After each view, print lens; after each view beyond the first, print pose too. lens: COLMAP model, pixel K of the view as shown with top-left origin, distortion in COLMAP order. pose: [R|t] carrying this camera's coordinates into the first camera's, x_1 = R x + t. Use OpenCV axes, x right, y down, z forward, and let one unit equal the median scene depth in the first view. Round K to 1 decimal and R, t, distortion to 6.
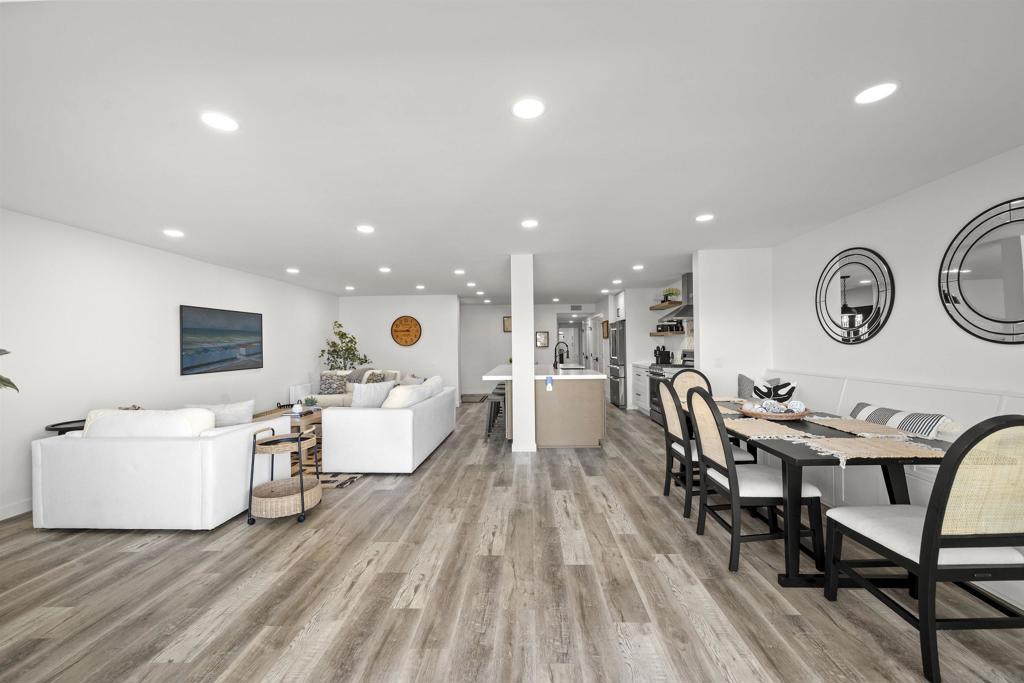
lens RADIAL K [[404.9, 0, 512.0], [0, 404.9, 341.5], [0, 0, 1]] dist [-0.000009, 0.000030]
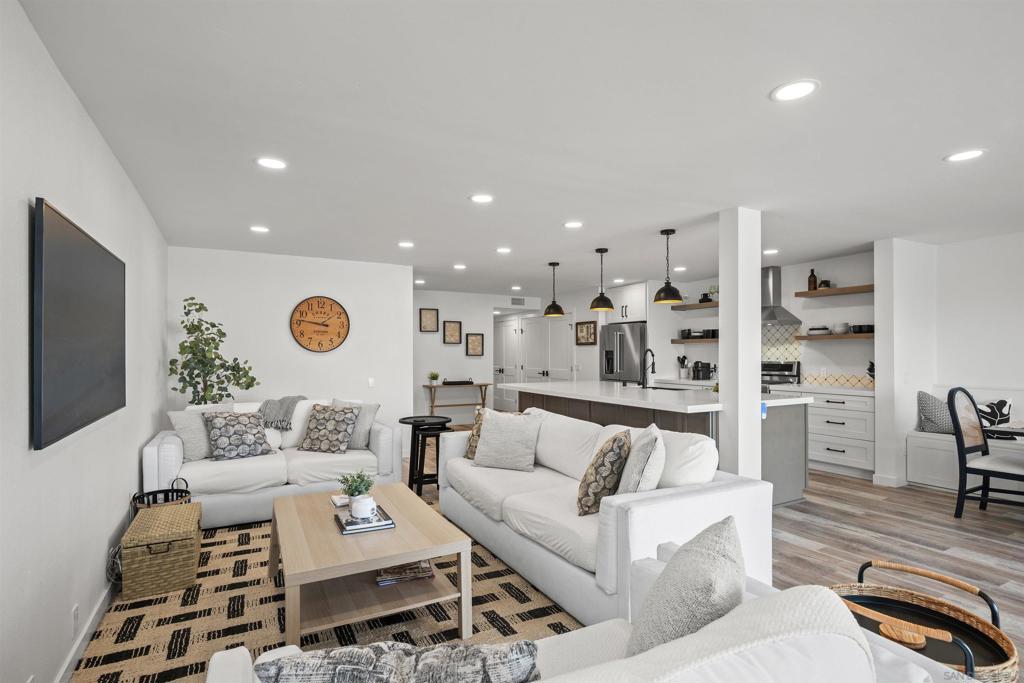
lens RADIAL K [[507.4, 0, 515.8], [0, 507.4, 352.1], [0, 0, 1]] dist [0.001442, -0.000612]
pose [[0.855482, 0.014180, 0.517638, -1.383258], [-0.017165, 0.999852, 0.000978, 0.023473], [-0.517548, -0.009722, 0.855599, 1.043098]]
